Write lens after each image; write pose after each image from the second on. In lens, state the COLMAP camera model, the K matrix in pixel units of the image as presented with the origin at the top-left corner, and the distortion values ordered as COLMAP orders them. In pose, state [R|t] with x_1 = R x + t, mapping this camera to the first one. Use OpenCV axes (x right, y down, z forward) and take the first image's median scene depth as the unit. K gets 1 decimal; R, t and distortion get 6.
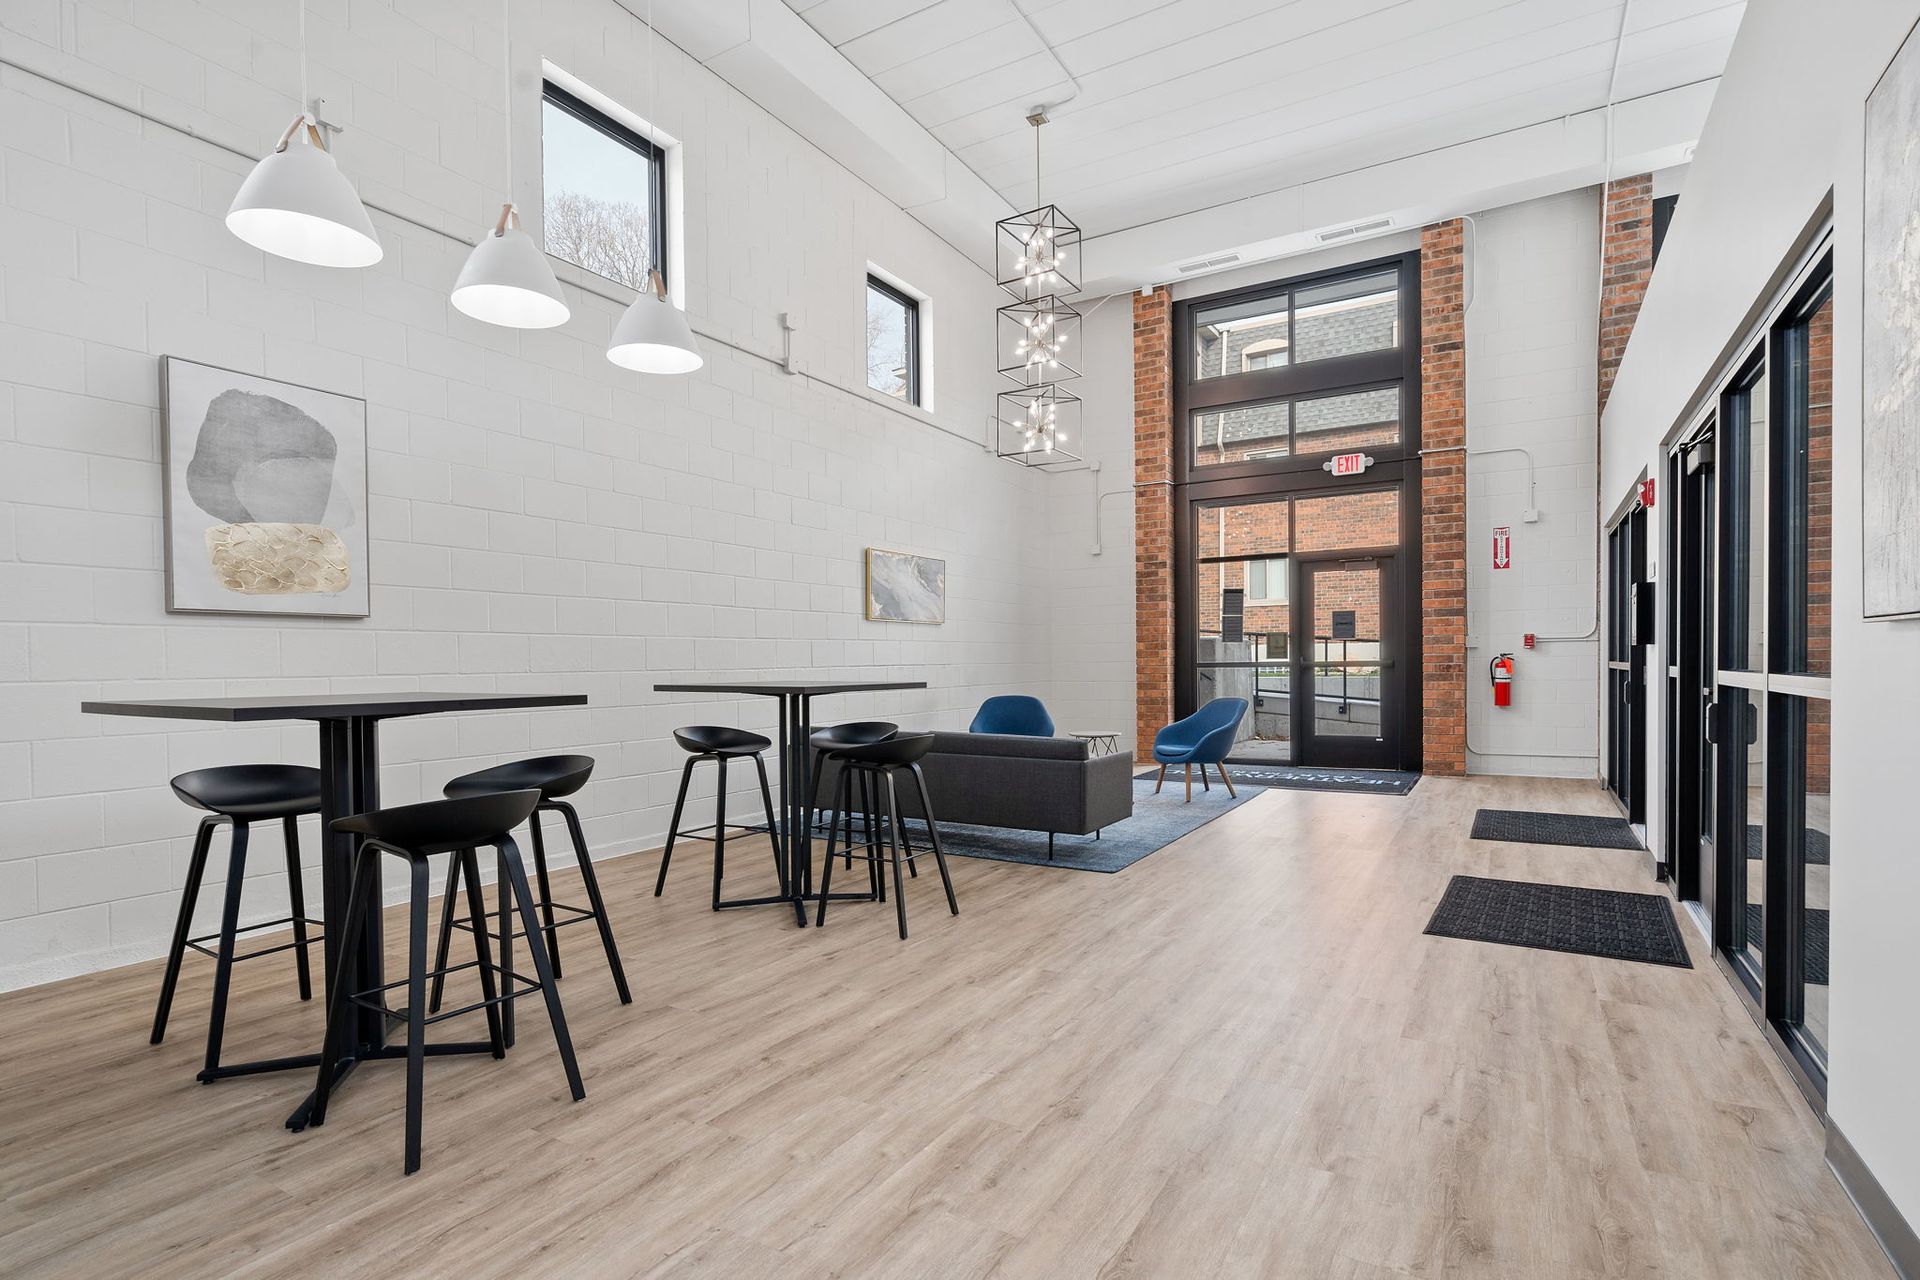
lens RADIAL K [[887.1, 0, 959.9], [0, 887.1, 681.9], [0, 0, 1]] dist [-0.001203, 0.001102]
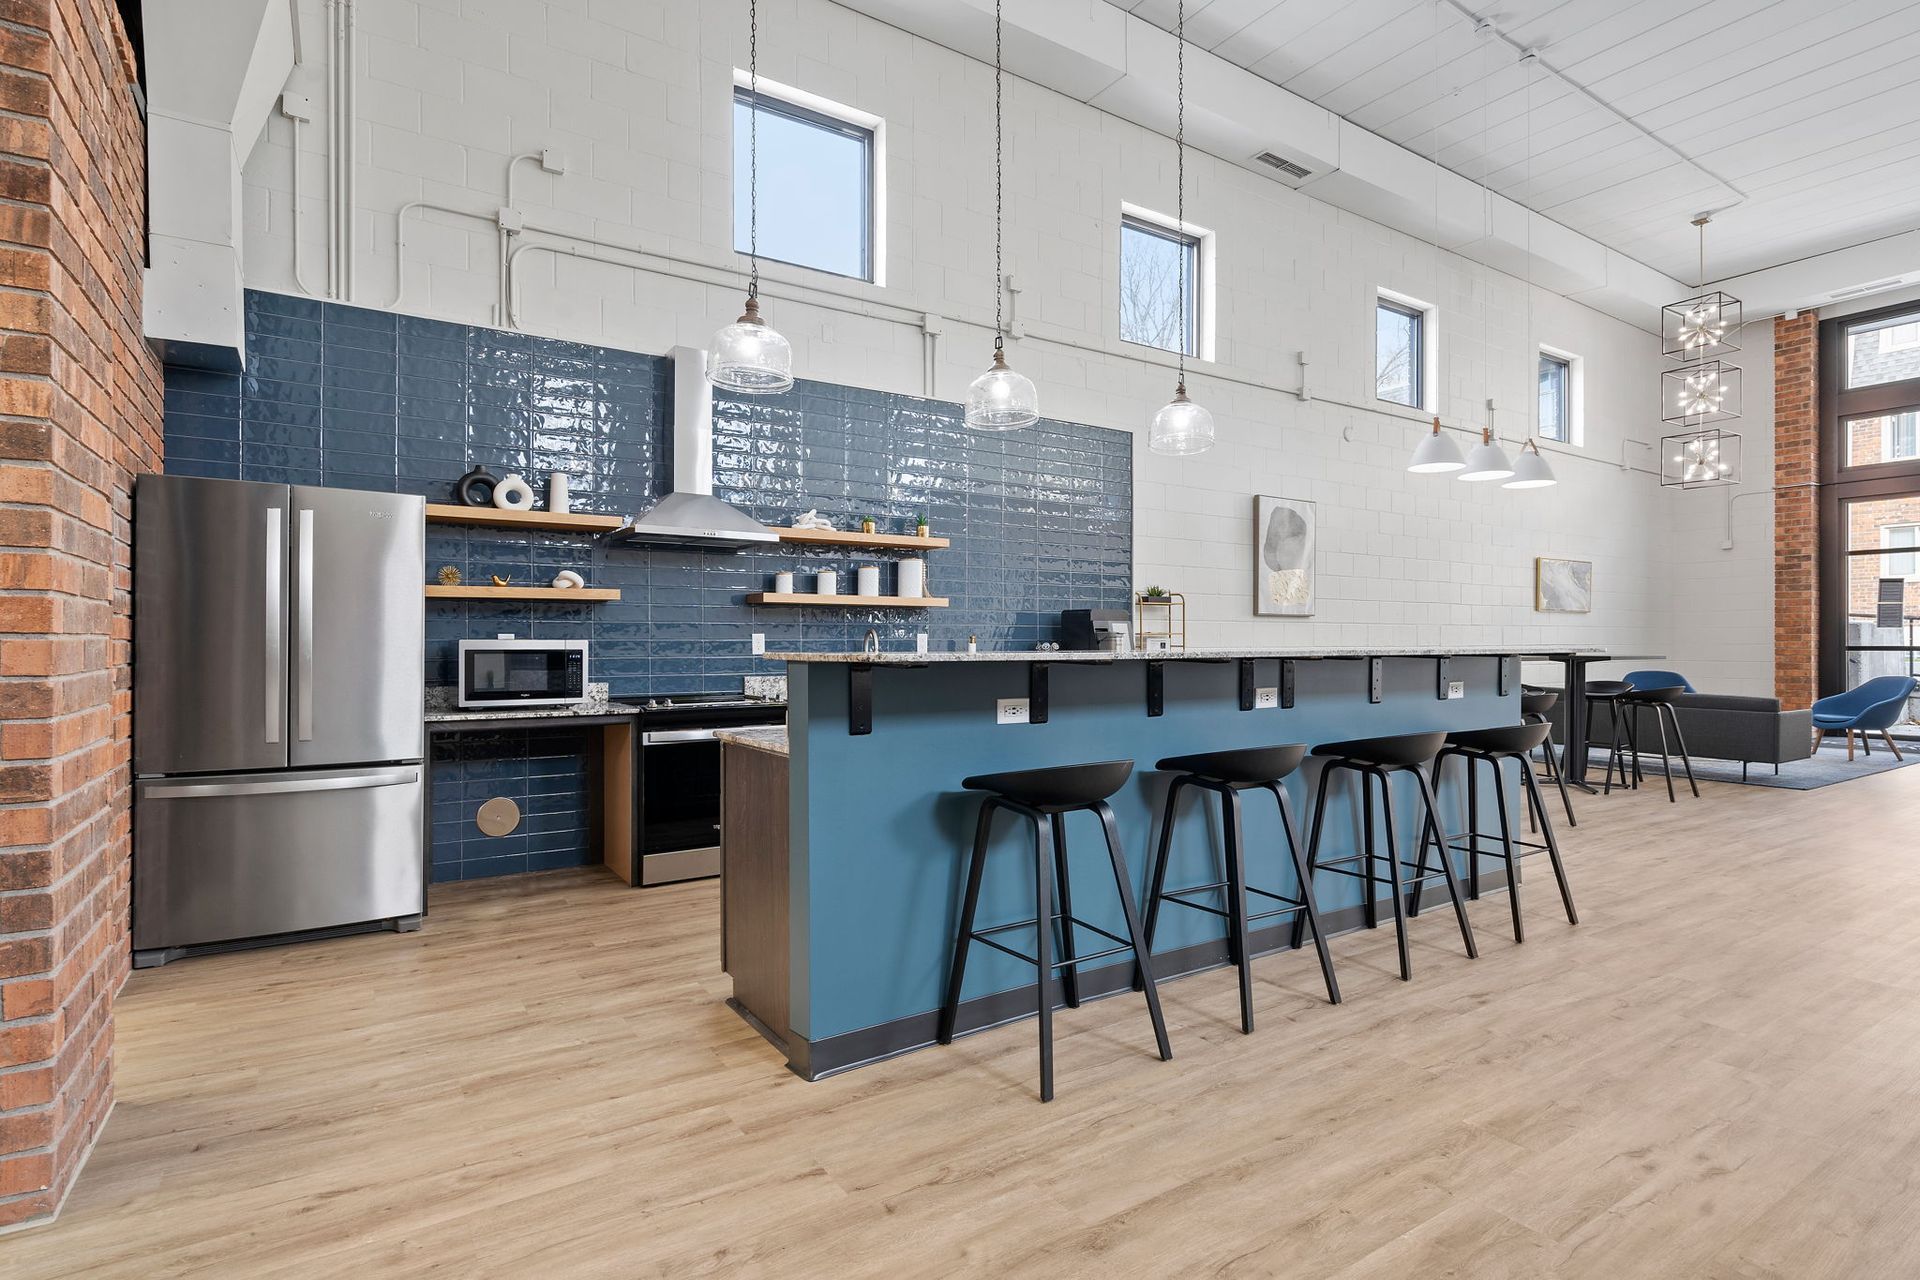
lens RADIAL K [[941.0, 0, 968.2], [0, 941.0, 642.2], [0, 0, 1]] dist [-0.001155, 0.000922]
pose [[0.902786, 0.012214, -0.429917, -0.213423], [-0.020594, 0.999678, -0.014844, 0.013206], [0.429597, 0.022255, 0.902746, -0.518272]]
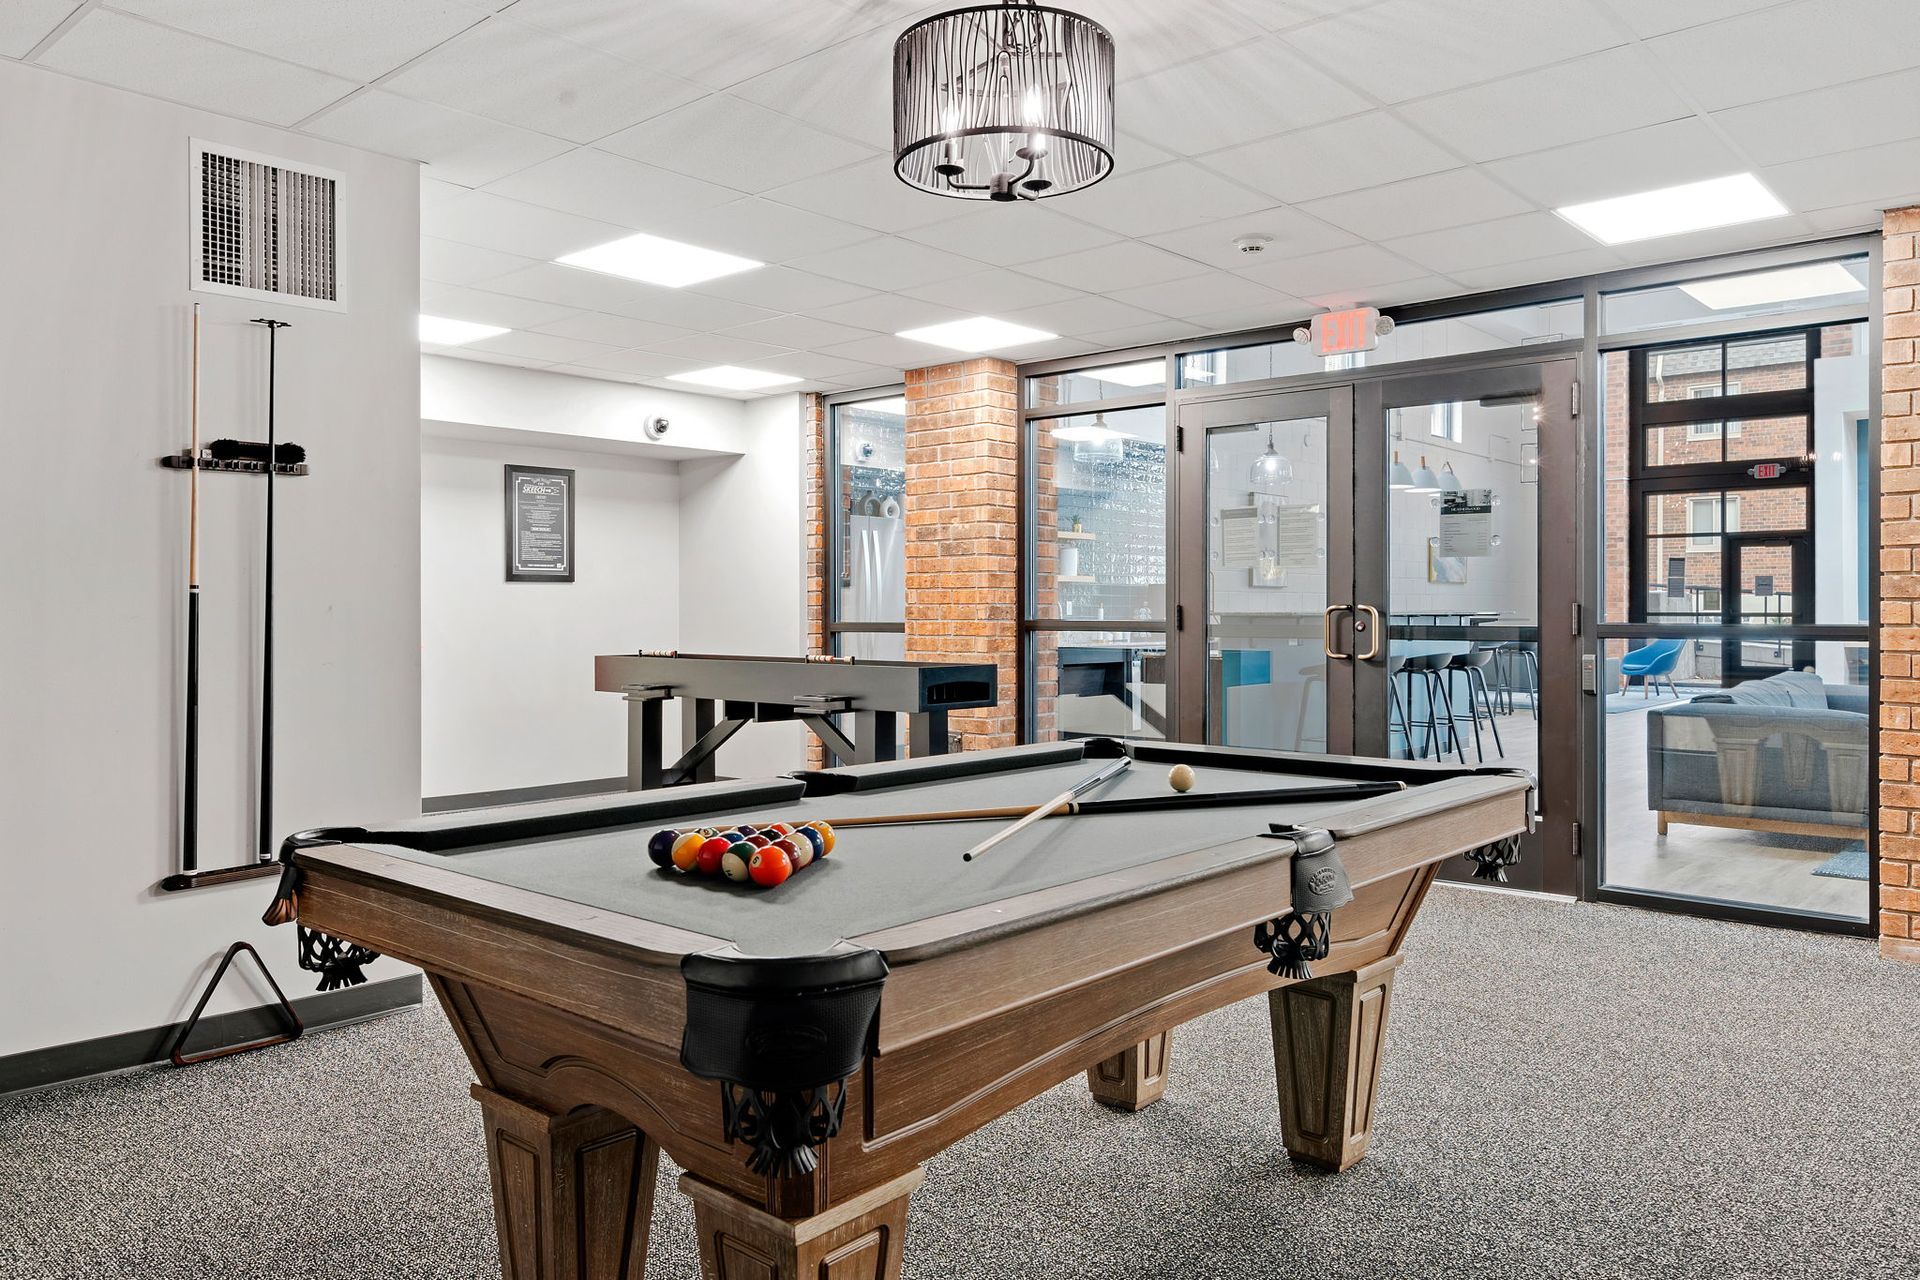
lens RADIAL K [[1361.6, 0, 950.9], [0, 1361.6, 621.4], [0, 0, 1]] dist [0.013628, 0.006023]
pose [[0.983239, 0.010064, -0.182044, -0.401833], [-0.012884, 0.999815, -0.014314, 0.037863], [0.181866, 0.016420, 0.983186, -1.257387]]
